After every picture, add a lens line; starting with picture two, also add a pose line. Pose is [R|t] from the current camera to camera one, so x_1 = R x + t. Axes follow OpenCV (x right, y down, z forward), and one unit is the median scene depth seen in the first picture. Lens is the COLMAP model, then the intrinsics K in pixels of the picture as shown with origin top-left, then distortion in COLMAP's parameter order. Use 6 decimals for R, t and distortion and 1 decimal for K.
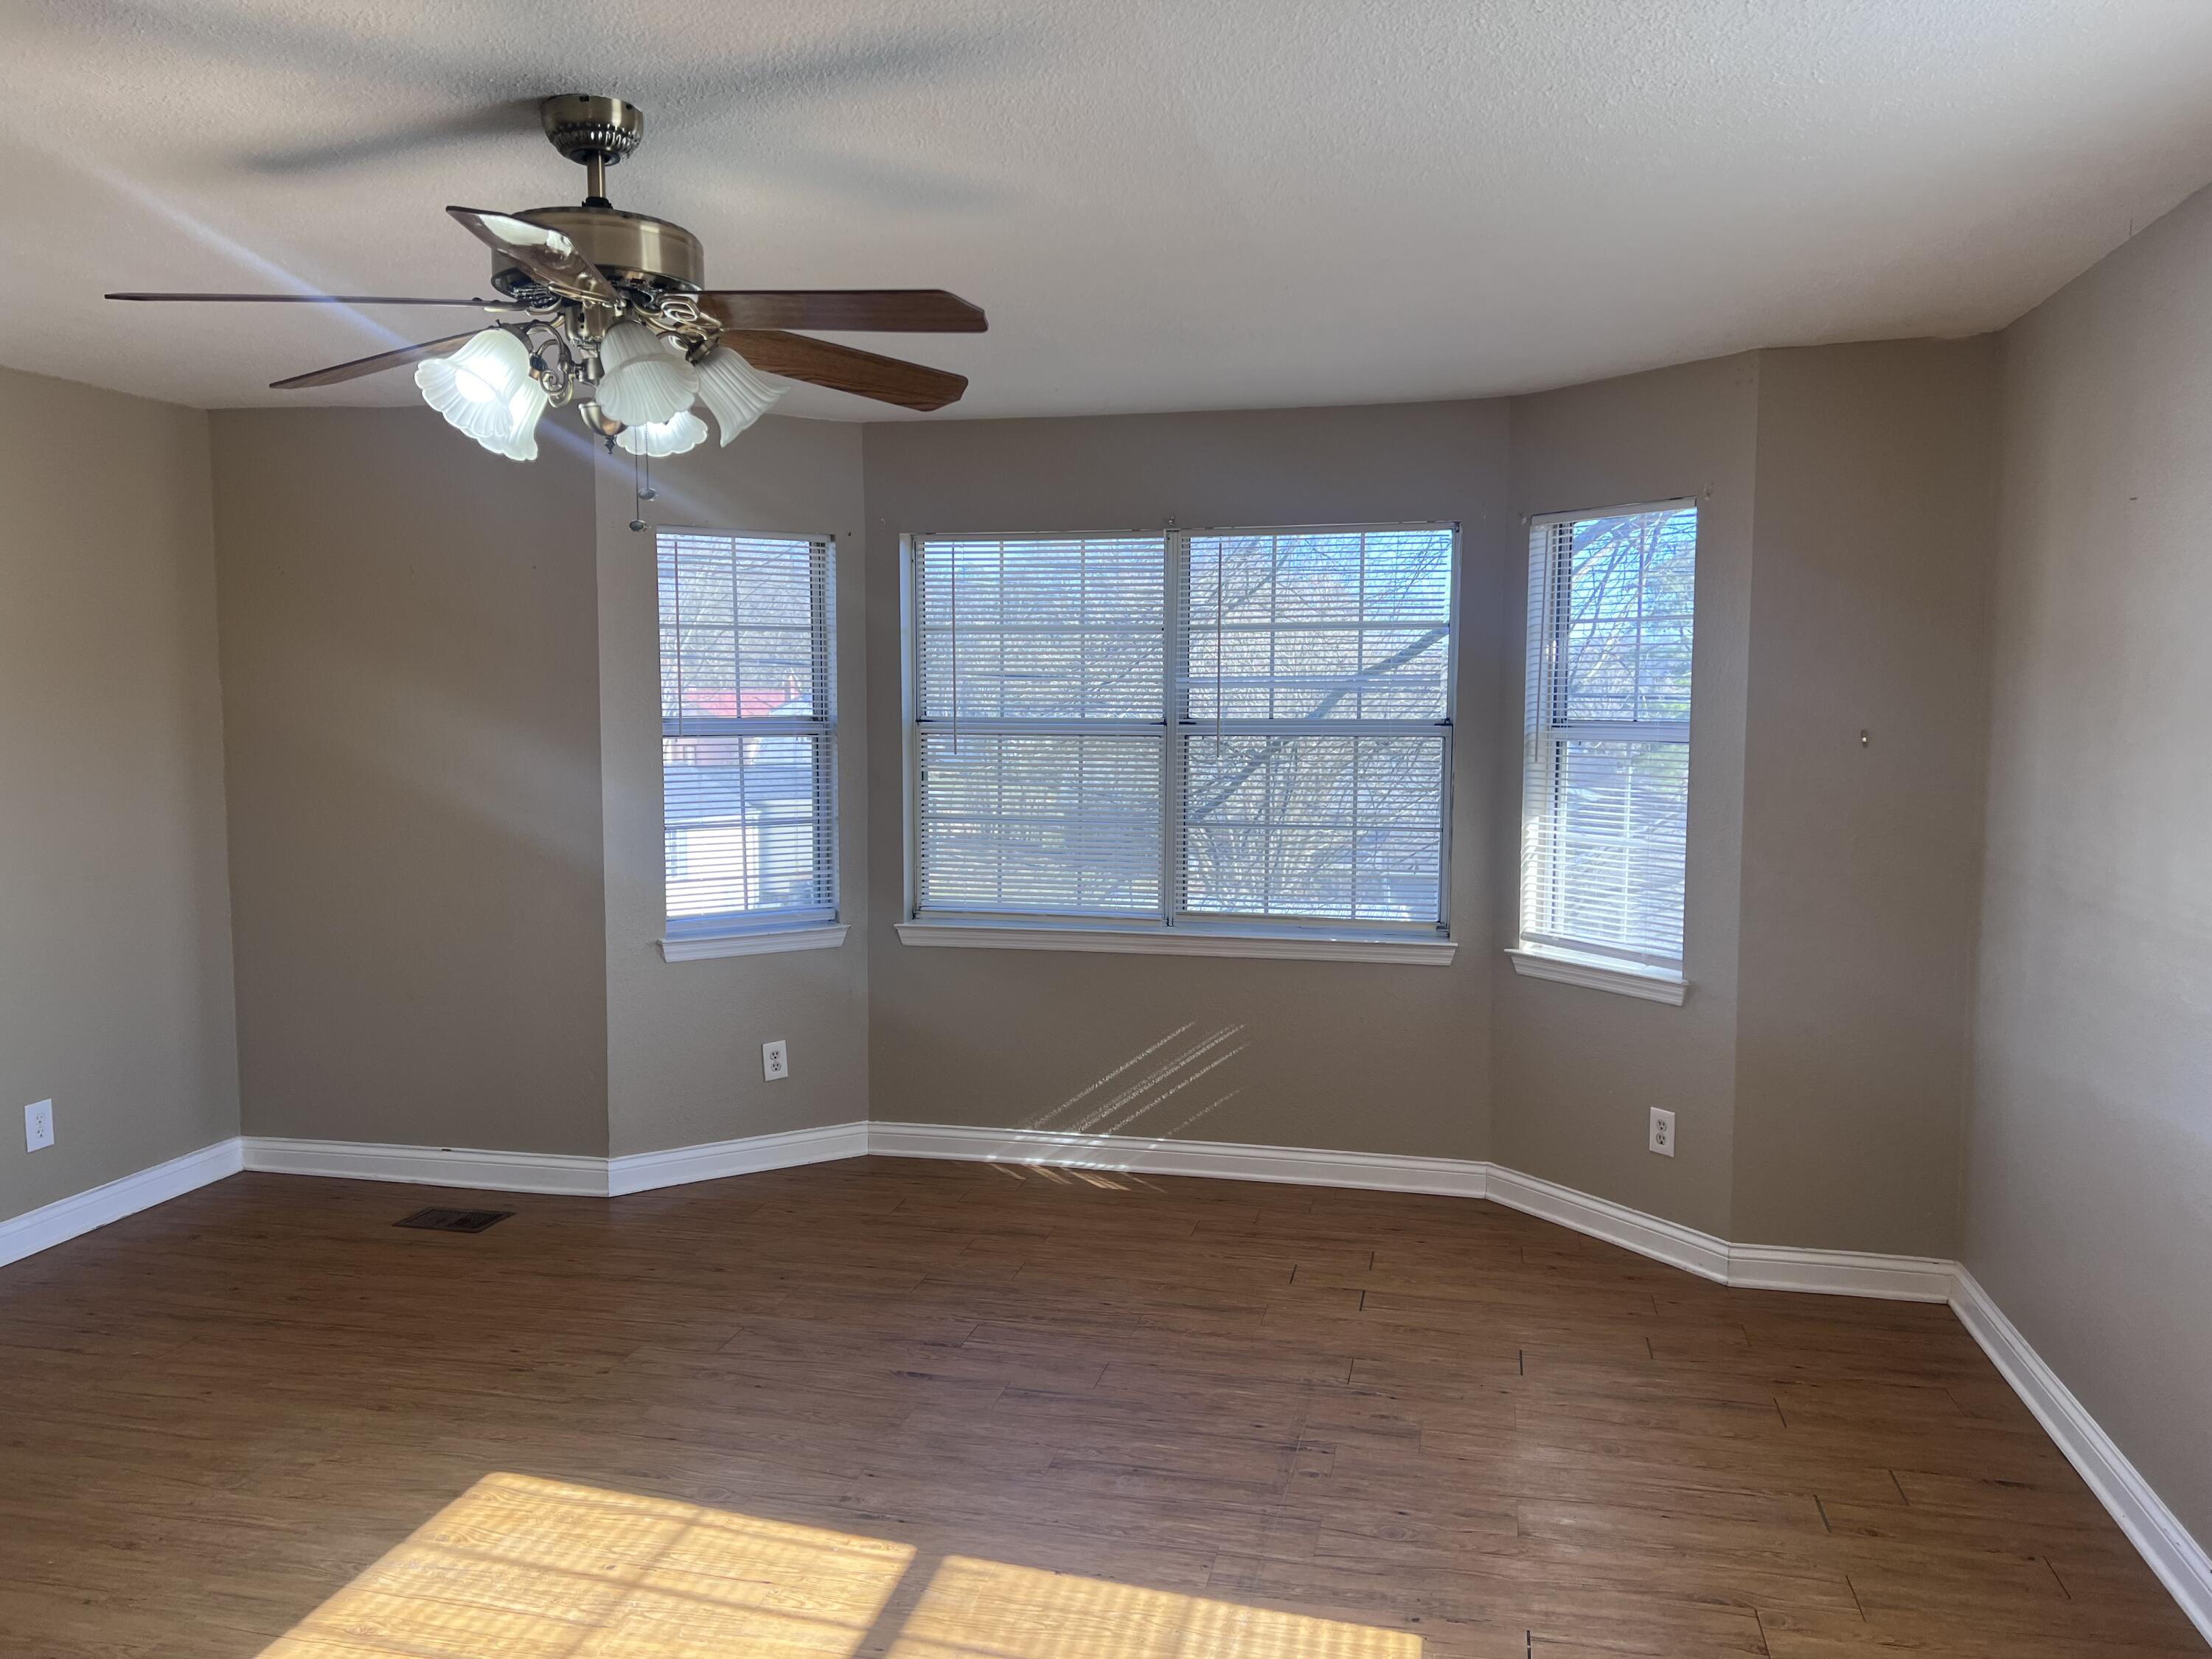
lens RADIAL K [[1578.3, 0, 1108.1], [0, 1578.3, 842.3], [0, 0, 1]] dist [0.000513, -0.009140]
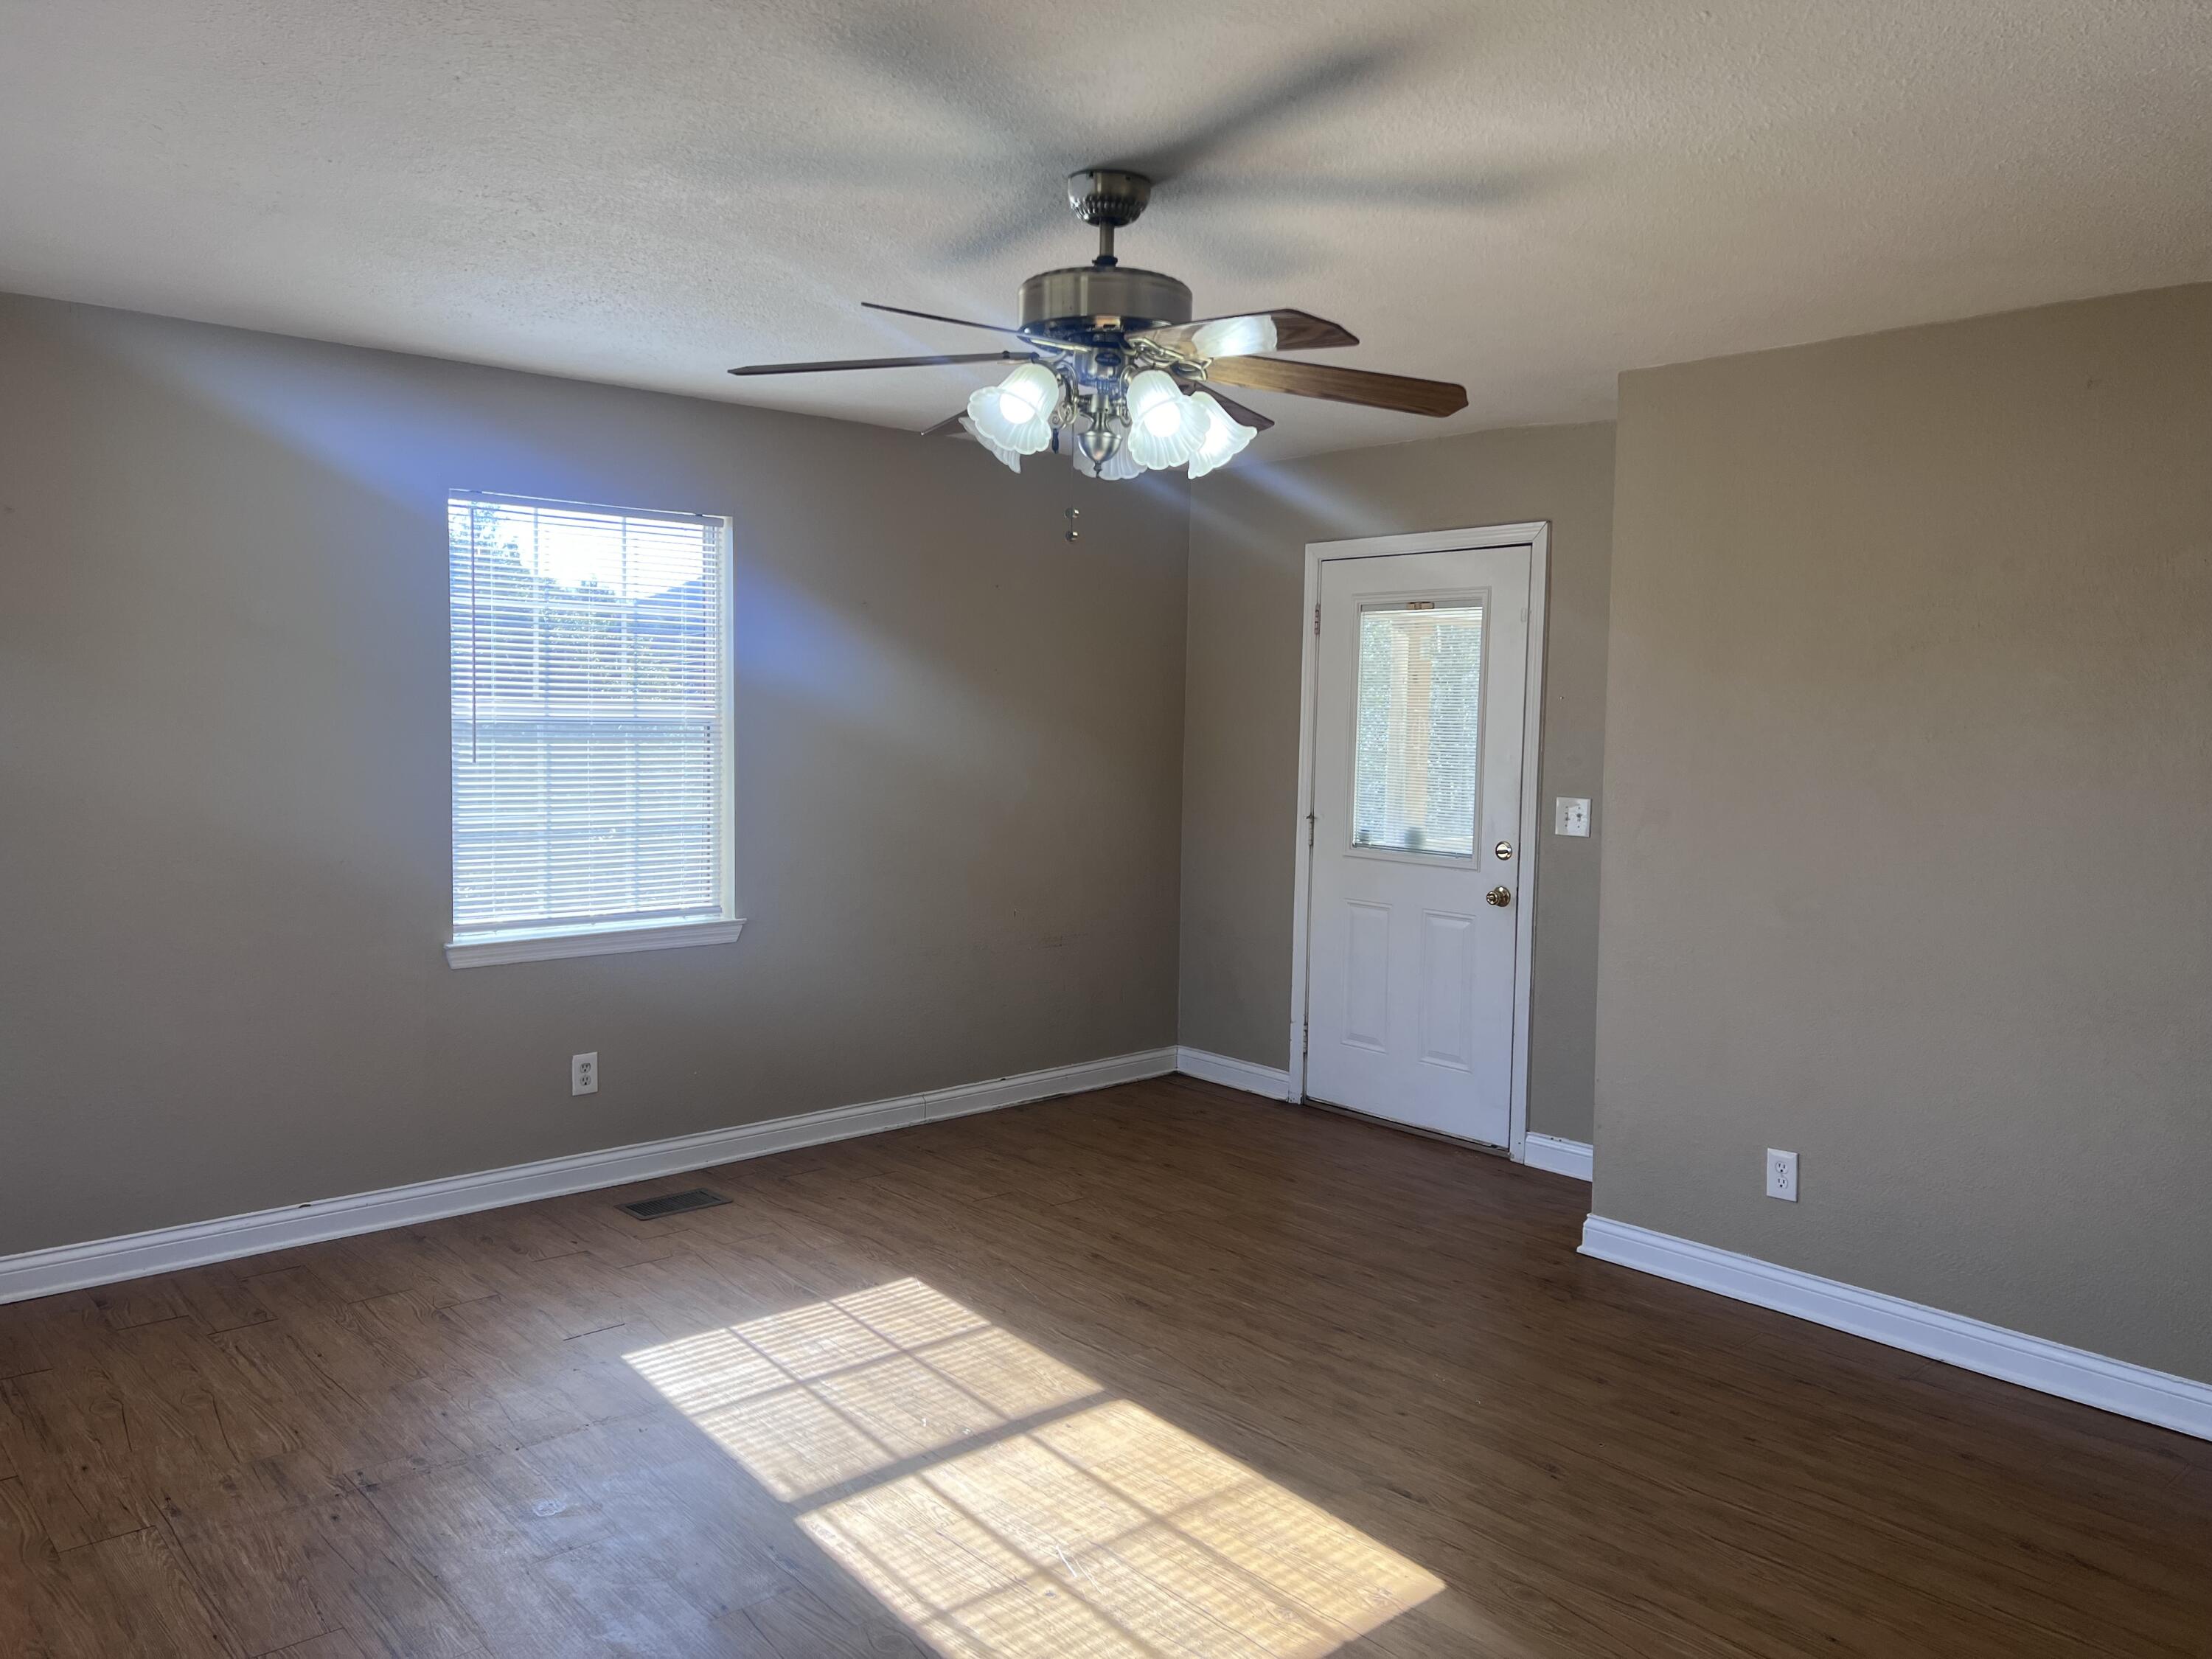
lens RADIAL K [[1578.3, 0, 1107.1], [0, 1578.3, 824.2], [0, 0, 1]] dist [0.000513, -0.009140]
pose [[-0.795960, -0.069275, 0.601372, -0.918302], [0.030614, 0.987553, 0.154281, -0.152406], [-0.604574, 0.141212, -0.783932, 1.723882]]
